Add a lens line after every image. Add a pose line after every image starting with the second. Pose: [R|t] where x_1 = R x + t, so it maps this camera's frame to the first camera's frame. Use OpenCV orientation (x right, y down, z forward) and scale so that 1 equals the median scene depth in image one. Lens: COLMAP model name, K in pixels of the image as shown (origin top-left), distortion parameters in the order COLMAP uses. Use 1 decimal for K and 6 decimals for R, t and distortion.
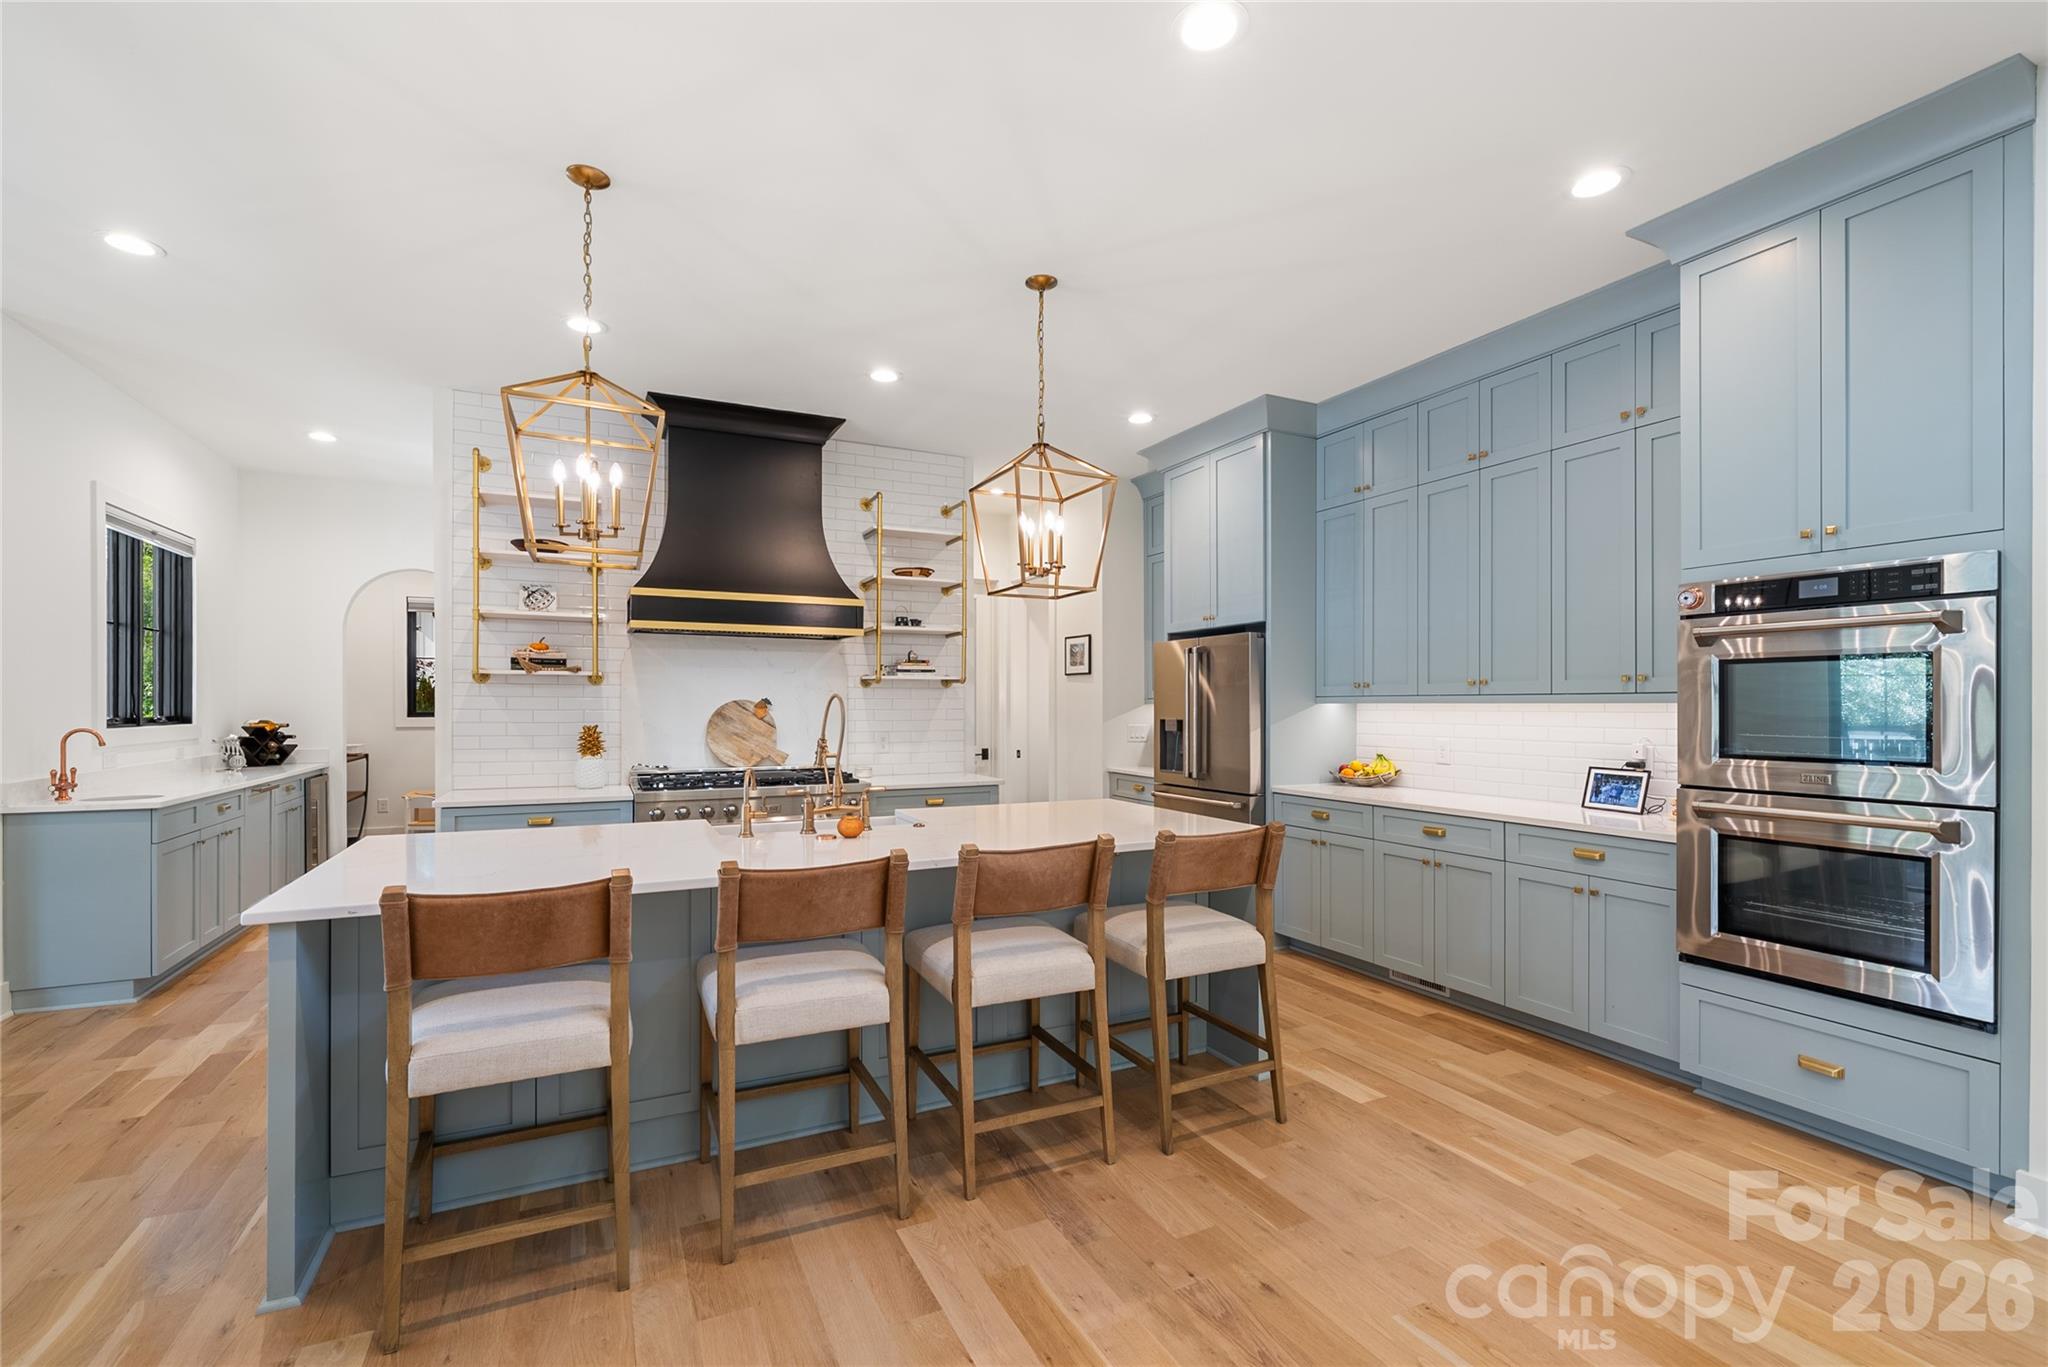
lens RADIAL K [[869.7, 0, 1018.2], [0, 869.7, 697.7], [0, 0, 1]] dist [-0.001702, -0.000169]
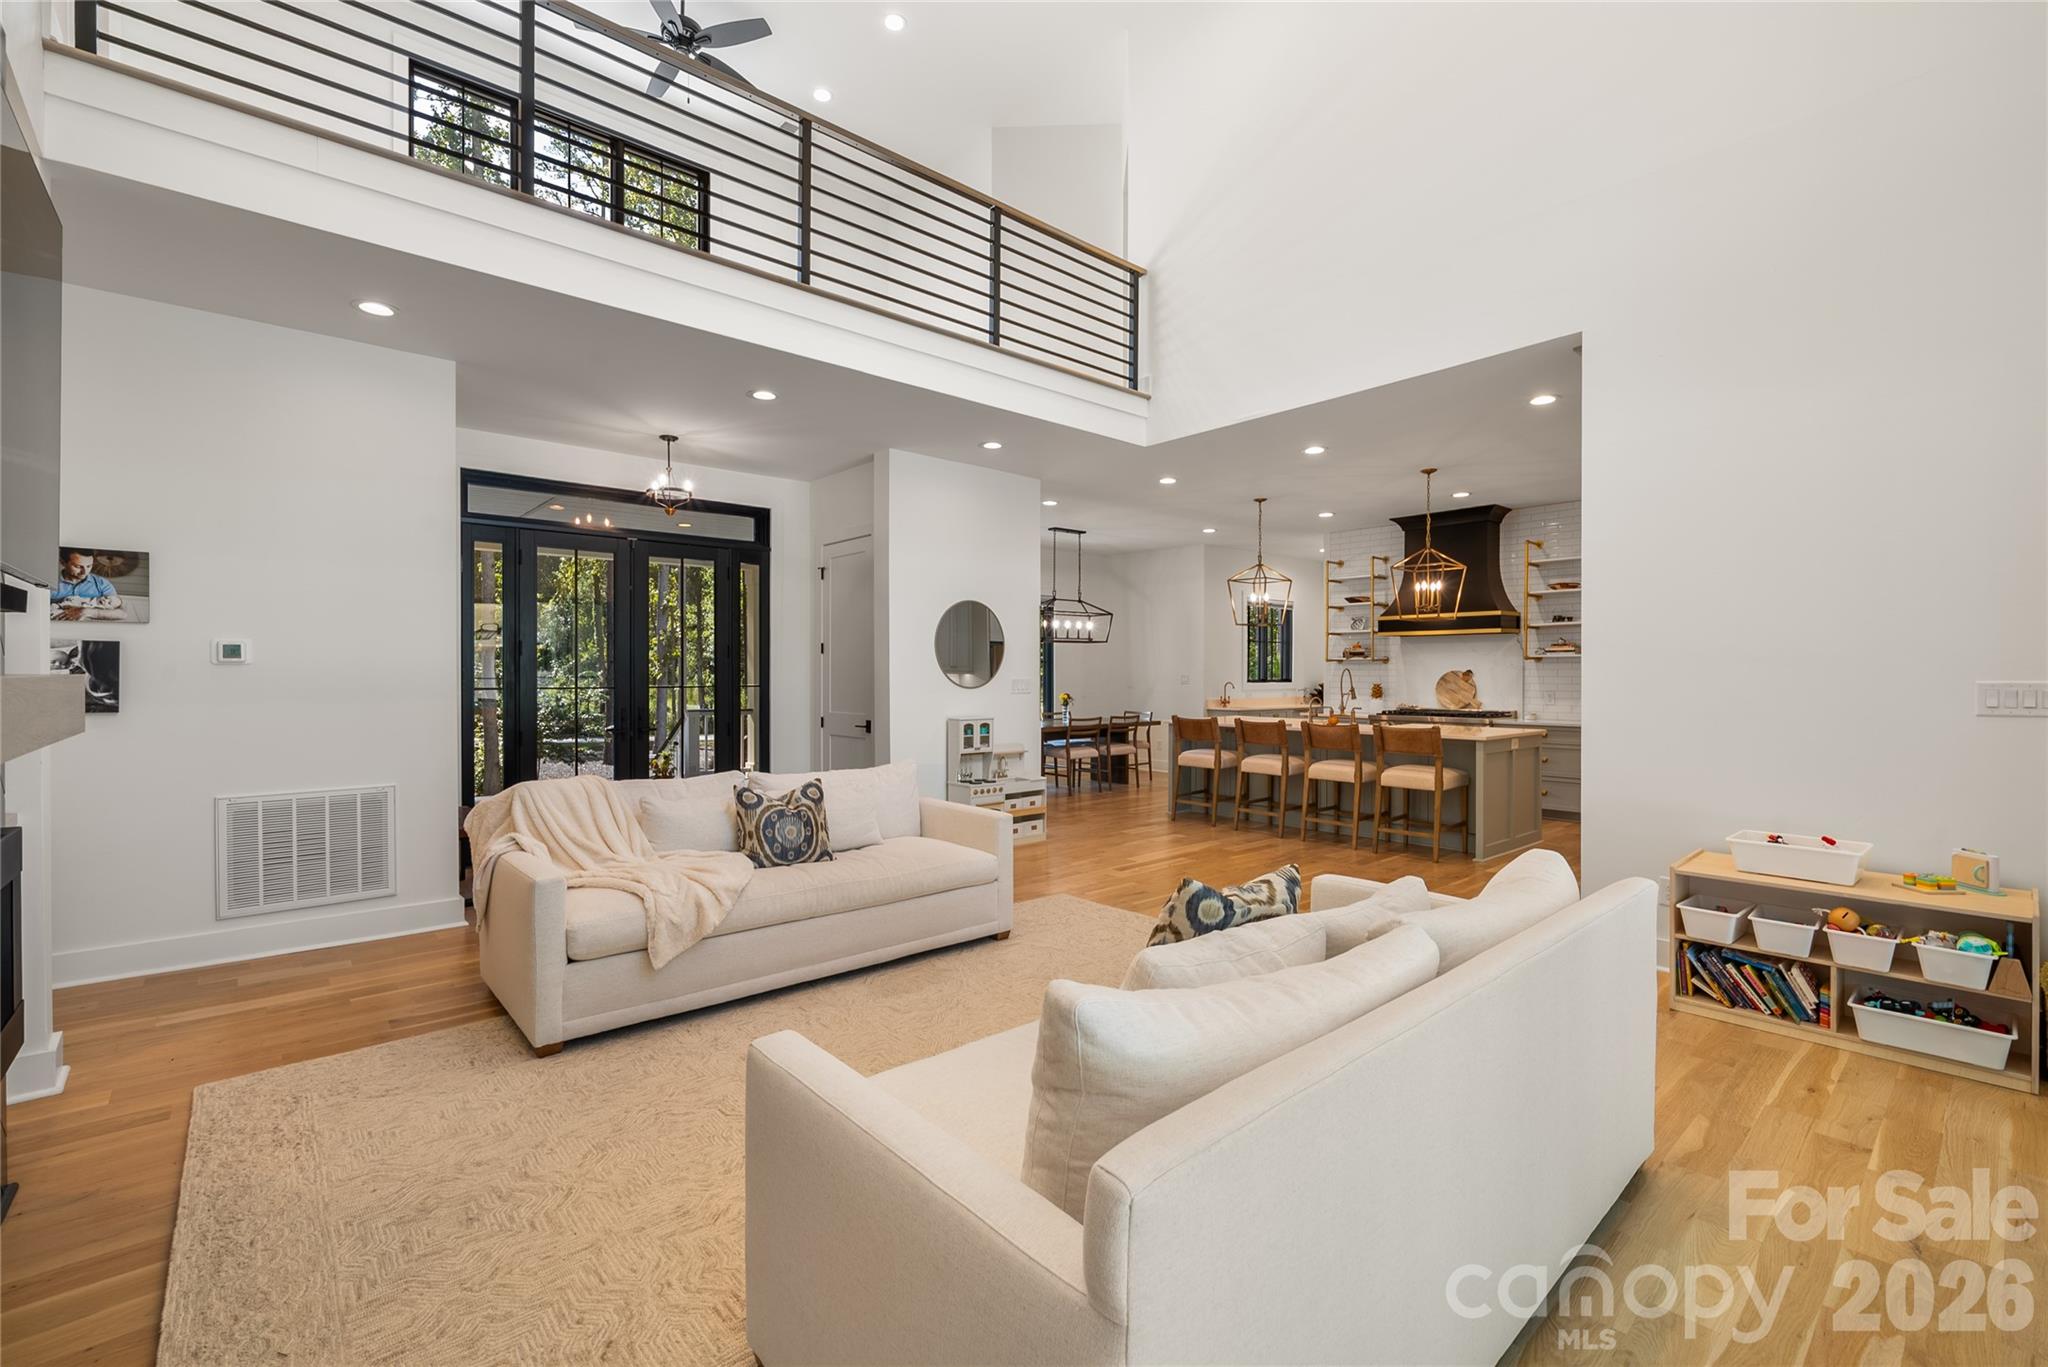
lens RADIAL K [[869.7, 0, 1021.9], [0, 869.7, 681.7], [0, 0, 1]] dist [-0.001702, -0.000169]
pose [[0.274889, 0.008212, -0.961441, 1.126685], [0.005959, 0.999930, 0.010244, 0.000853], [0.961457, -0.008545, 0.274821, -0.333424]]
